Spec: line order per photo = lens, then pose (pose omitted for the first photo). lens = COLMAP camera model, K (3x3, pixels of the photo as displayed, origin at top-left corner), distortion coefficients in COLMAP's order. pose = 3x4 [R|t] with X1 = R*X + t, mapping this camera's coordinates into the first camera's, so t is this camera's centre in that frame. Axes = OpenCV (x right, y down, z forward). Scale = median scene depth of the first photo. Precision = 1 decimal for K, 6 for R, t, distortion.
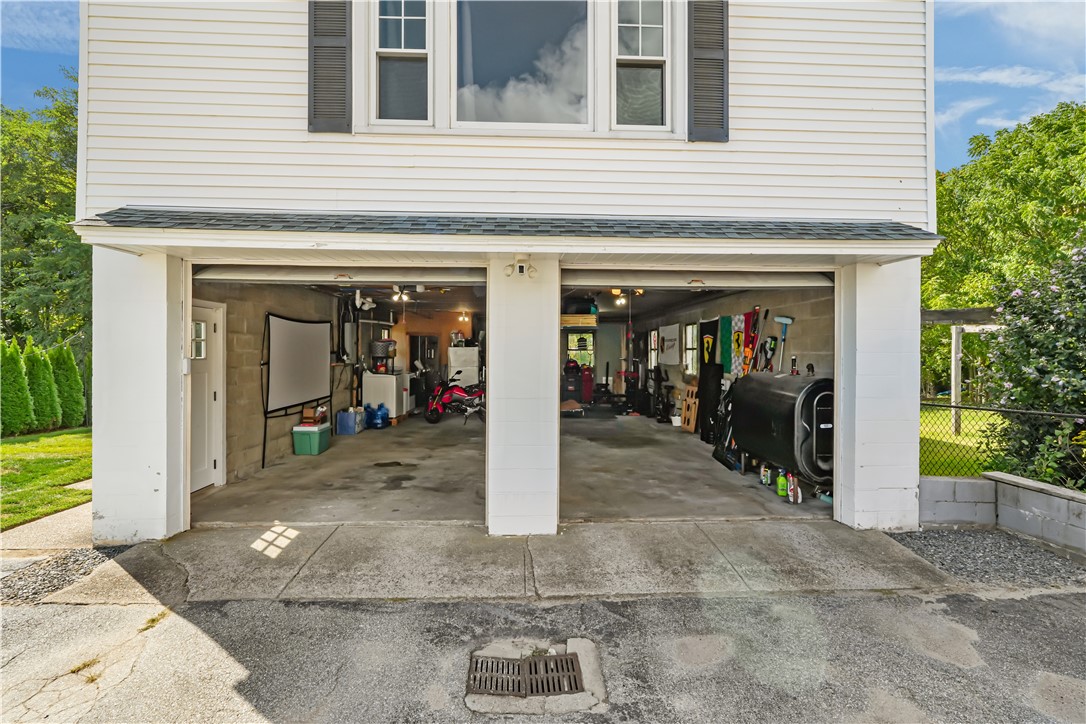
lens RADIAL K [[502.4, 0, 541.4], [0, 502.4, 357.8], [0, 0, 1]] dist [-0.002869, 0.000039]
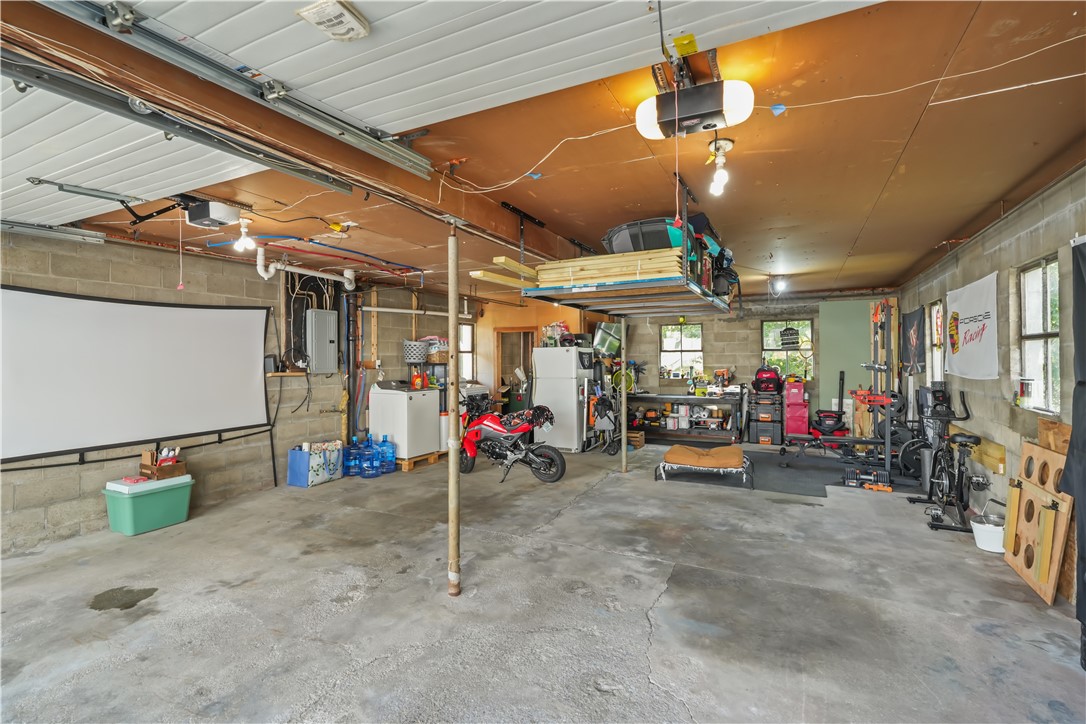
lens RADIAL K [[502.4, 0, 541.4], [0, 502.4, 357.8], [0, 0, 1]] dist [-0.002869, 0.000039]
pose [[0.870142, -0.009165, -0.492716, 0.167093], [0.002566, 0.999898, -0.014067, 0.001100], [0.492794, 0.010975, 0.870077, 0.523788]]
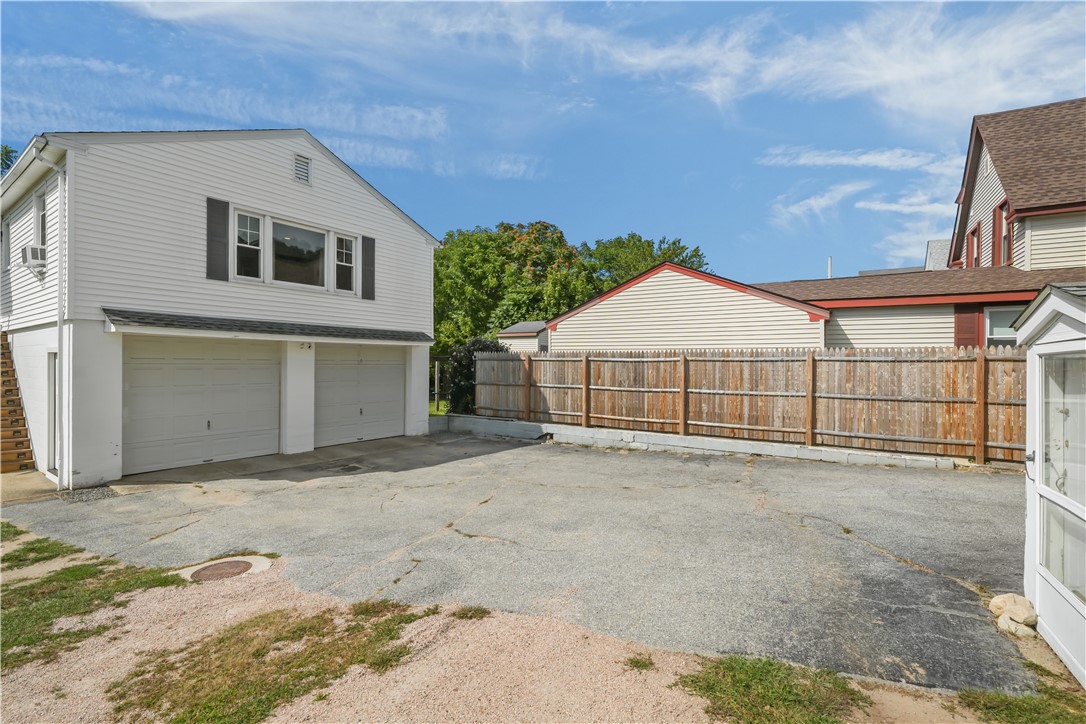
lens RADIAL K [[502.4, 0, 541.4], [0, 502.4, 357.8], [0, 0, 1]] dist [-0.002869, 0.000039]
pose [[0.622987, 0.013932, 0.782108, -1.191763], [0.001373, 0.999820, -0.018904, -0.058536], [-0.782231, 0.012851, 0.622856, -1.415733]]
